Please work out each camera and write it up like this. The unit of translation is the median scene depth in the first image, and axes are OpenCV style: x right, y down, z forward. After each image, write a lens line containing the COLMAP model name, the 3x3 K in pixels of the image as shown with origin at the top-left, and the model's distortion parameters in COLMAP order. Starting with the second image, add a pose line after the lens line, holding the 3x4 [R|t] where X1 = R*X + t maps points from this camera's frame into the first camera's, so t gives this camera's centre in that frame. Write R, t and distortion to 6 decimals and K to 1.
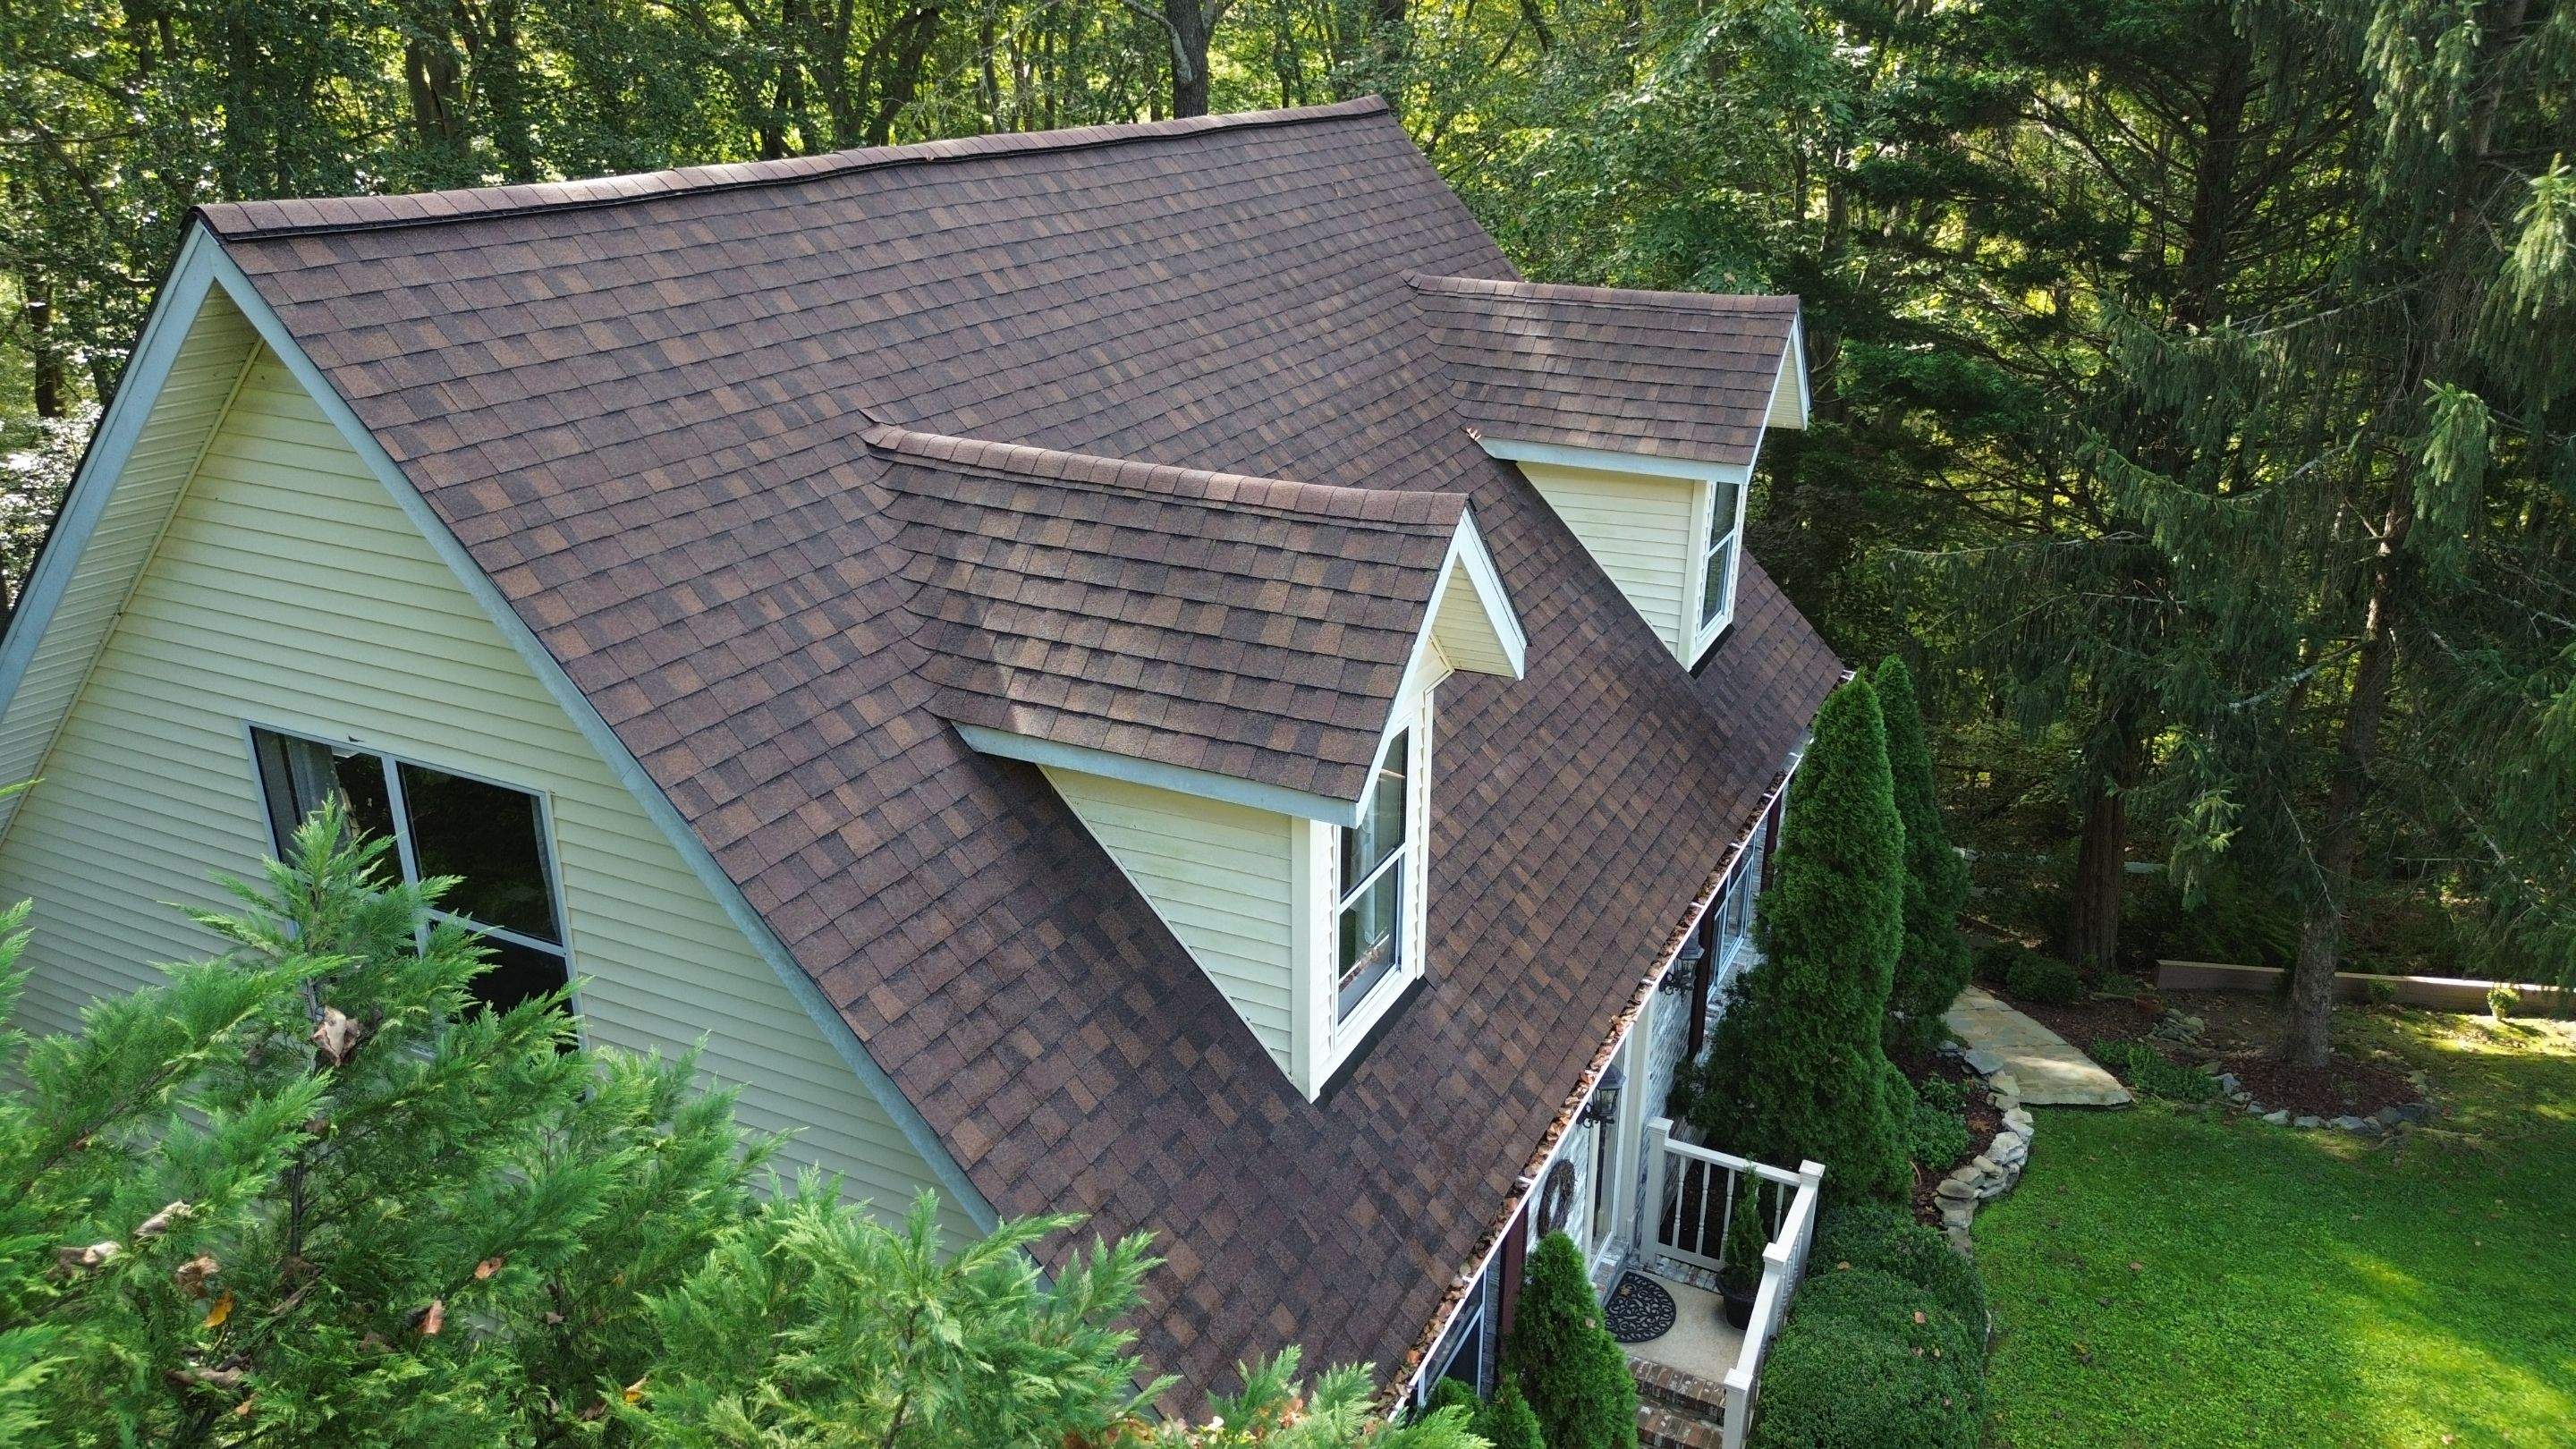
lens RADIAL K [[1827.1, 0, 1301.4], [0, 1827.1, 727.8], [0, 0, 1]] dist [0.061604, -0.064209]
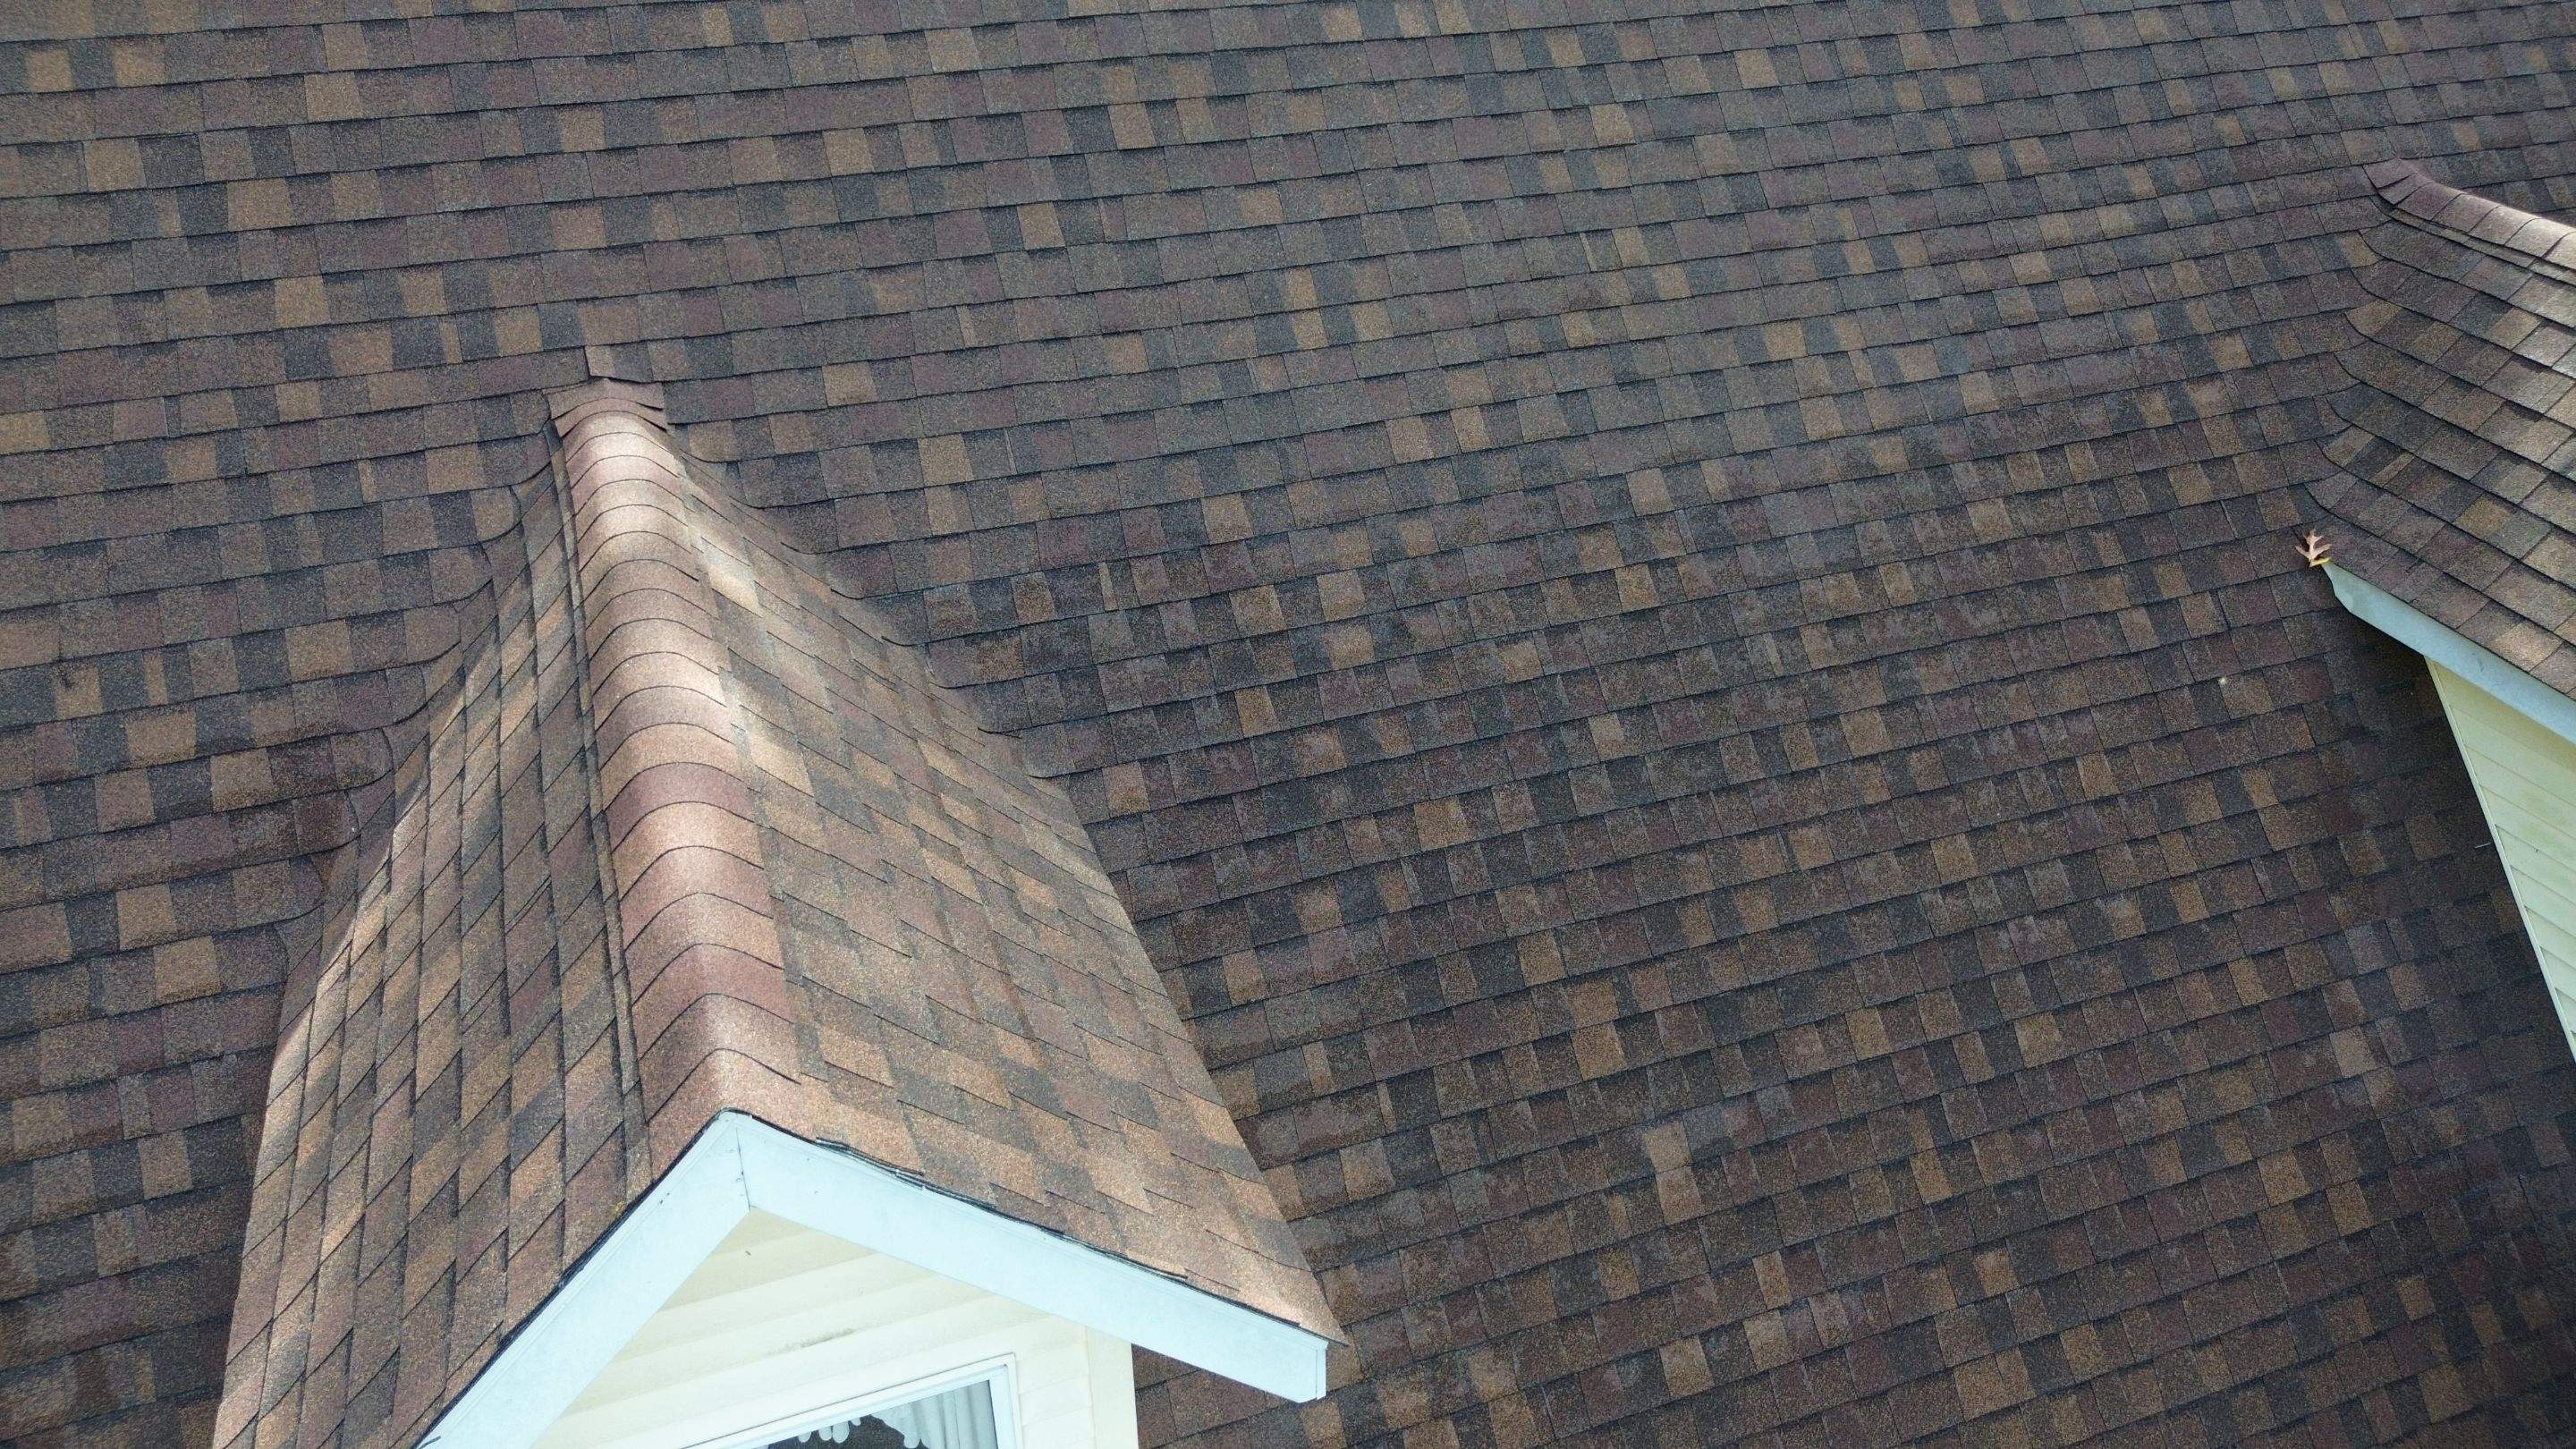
lens RADIAL K [[1827.1, 0, 1304.7], [0, 1827.1, 714.3], [0, 0, 1]] dist [0.061604, -0.064209]
pose [[0.723265, 0.366039, -0.585580, 0.230410], [-0.252442, 0.929419, 0.269172, -0.211088], [0.642776, -0.046858, 0.764619, 0.527575]]
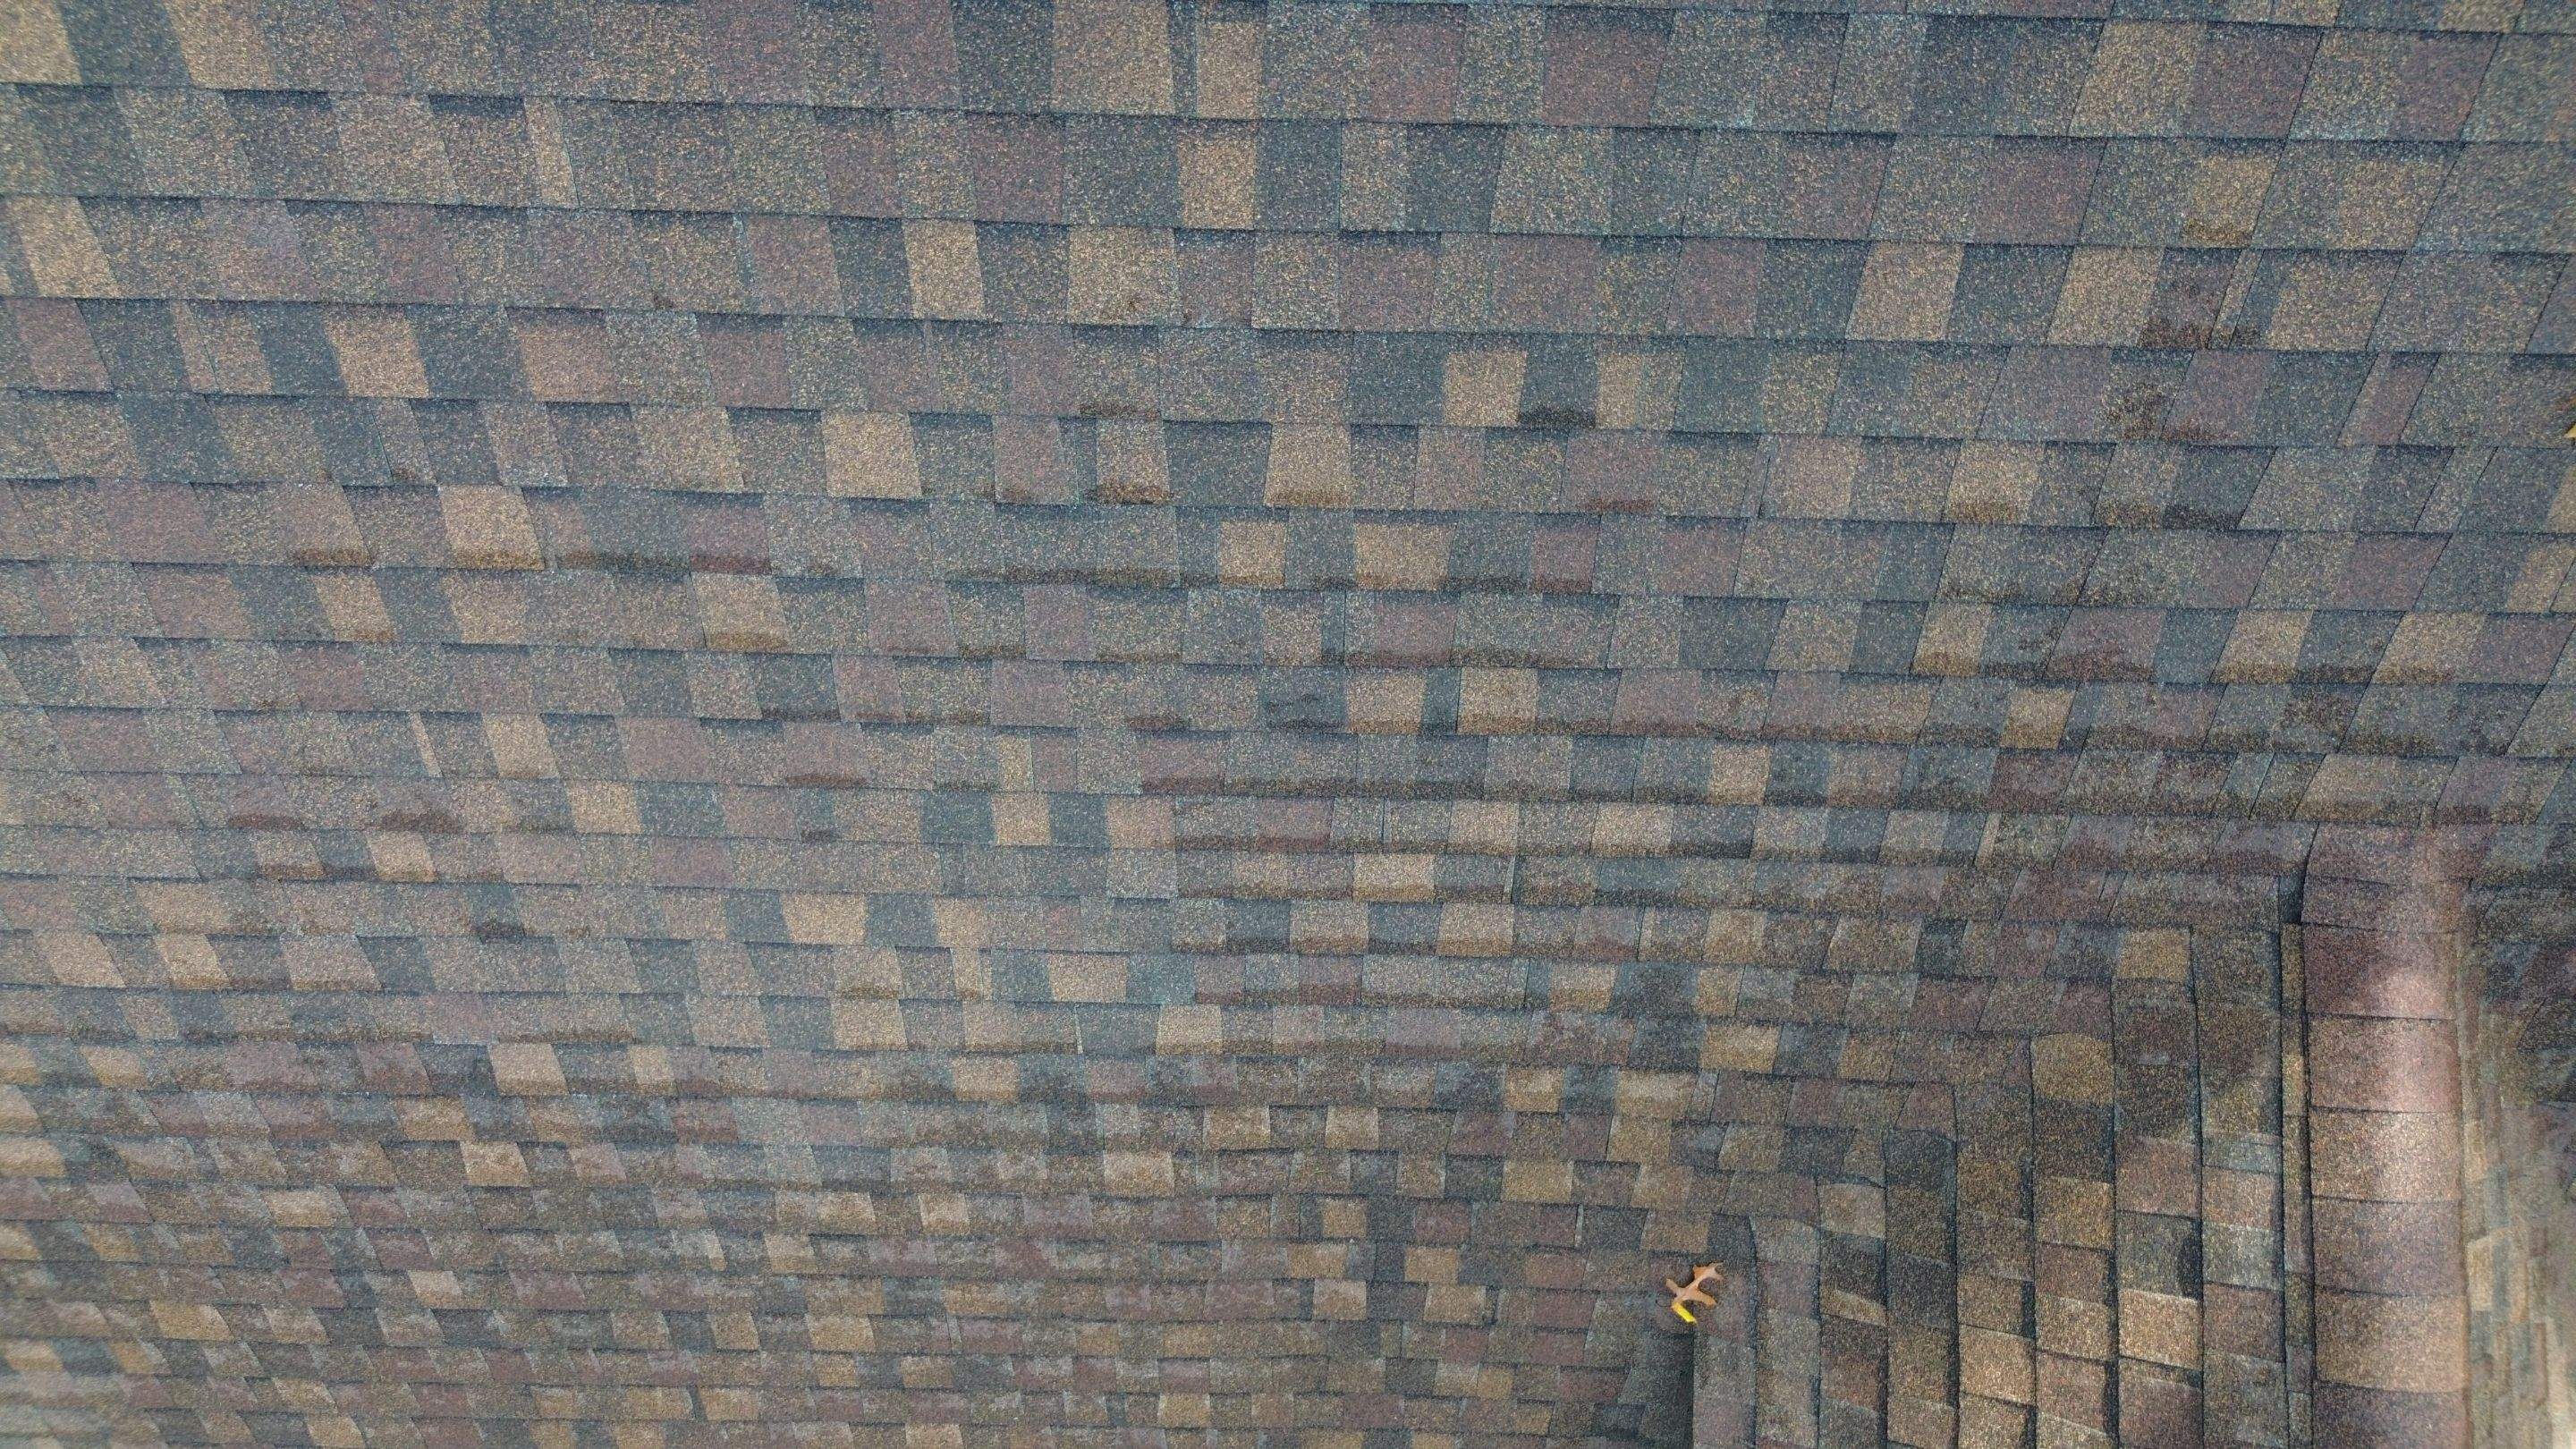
lens RADIAL K [[1827.1, 0, 1301.3], [0, 1827.1, 705.8], [0, 0, 1]] dist [0.061604, -0.064209]
pose [[0.417836, 0.902522, -0.104243, 0.013808], [-0.335900, 0.260072, 0.905281, -0.499719], [0.844147, -0.343244, 0.411825, 0.979280]]
